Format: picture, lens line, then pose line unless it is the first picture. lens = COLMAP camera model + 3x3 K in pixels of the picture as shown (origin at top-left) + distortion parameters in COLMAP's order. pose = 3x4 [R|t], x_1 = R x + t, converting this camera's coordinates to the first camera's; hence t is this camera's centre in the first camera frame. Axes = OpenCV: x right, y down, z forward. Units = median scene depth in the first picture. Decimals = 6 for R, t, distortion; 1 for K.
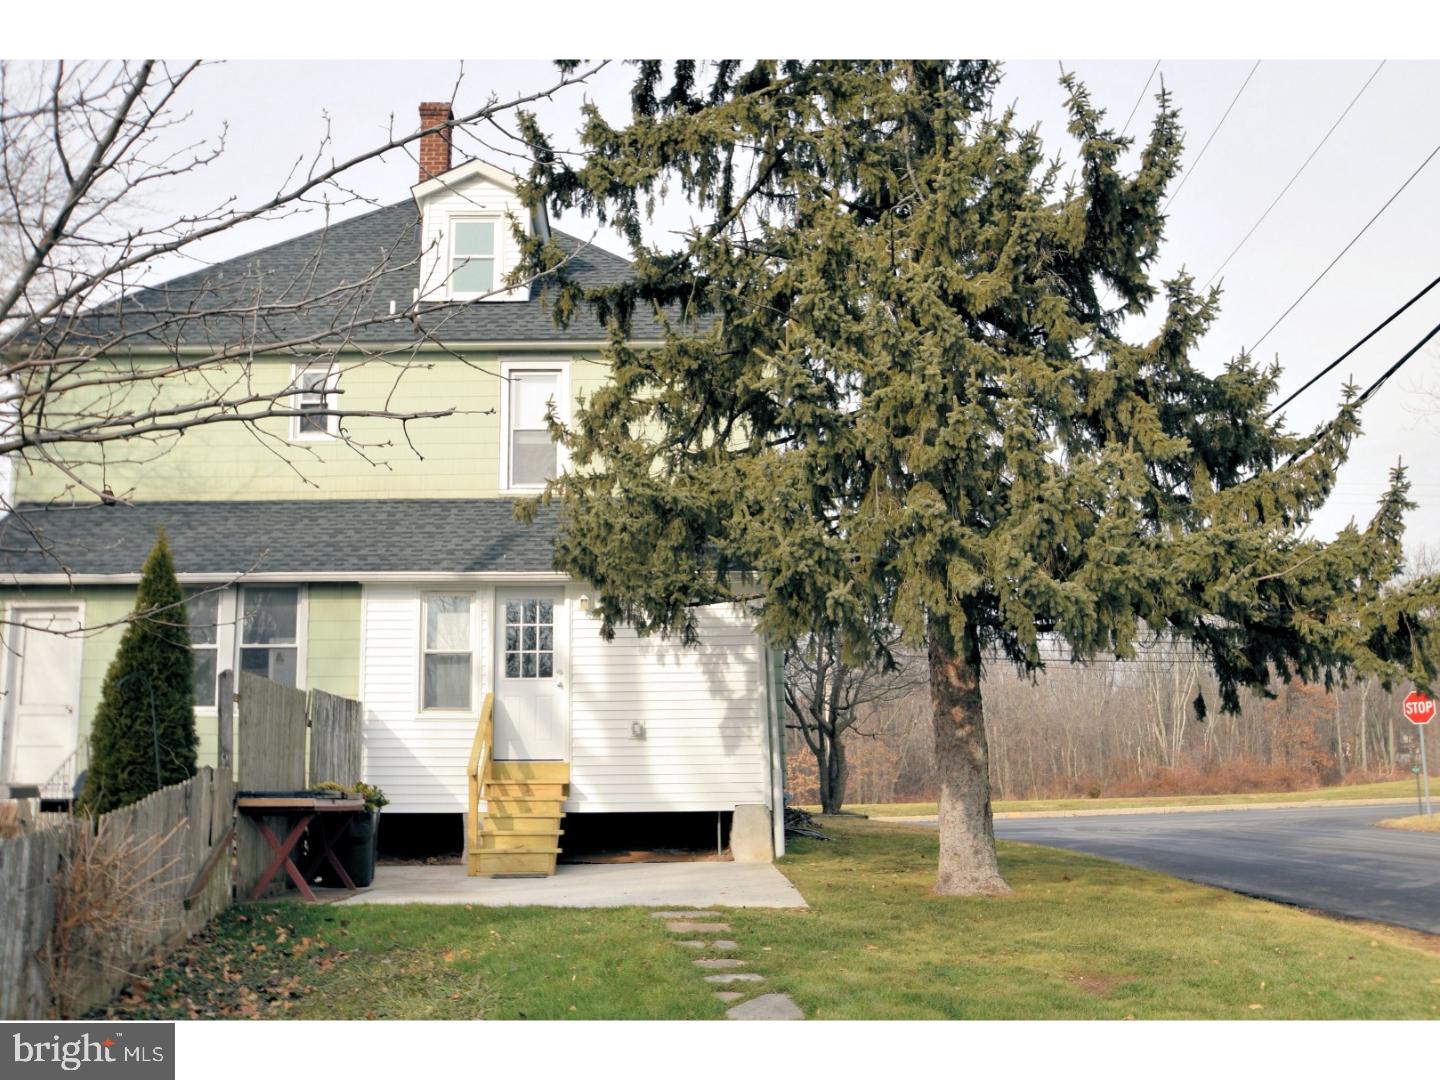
lens RADIAL K [[1670.8, 0, 720.0], [0, 1670.8, 540.0], [0, 0, 1]] dist [-0.108401, -0.006897]
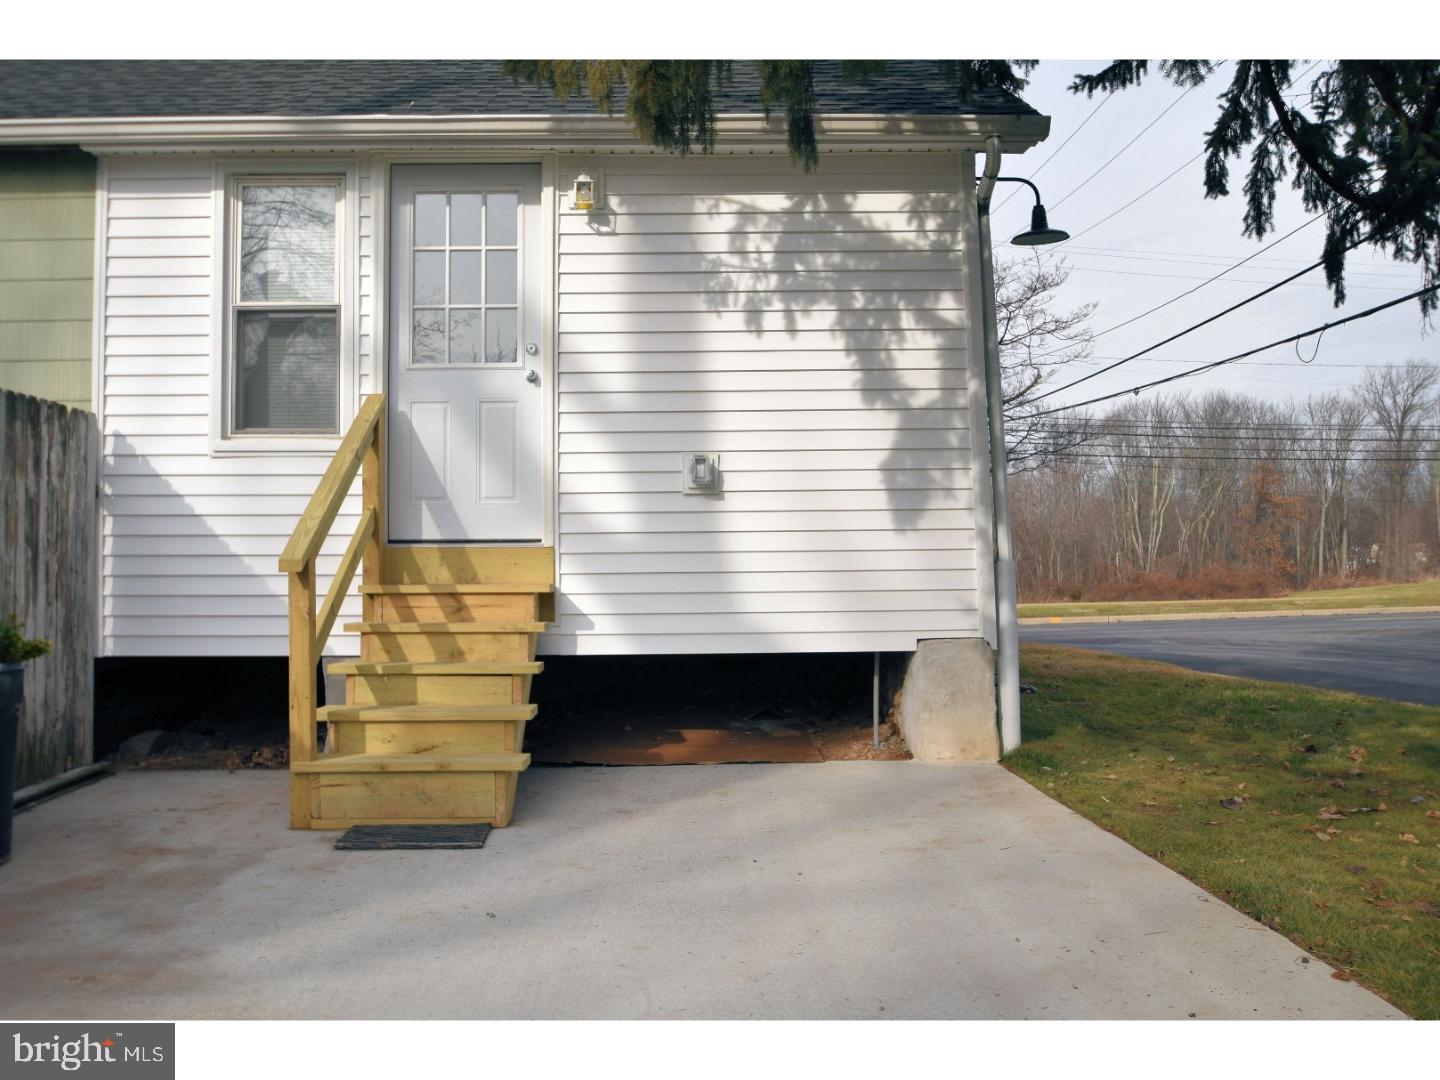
lens RADIAL K [[1261.8, 0, 720.0], [0, 1261.8, 540.0], [0, 0, 1]] dist [-0.088840, -0.001716]
pose [[0.999846, 0.000716, 0.017517, -0.050907], [-0.002629, 0.993989, 0.109448, 0.093893], [-0.017334, -0.109477, 0.993838, 0.656353]]
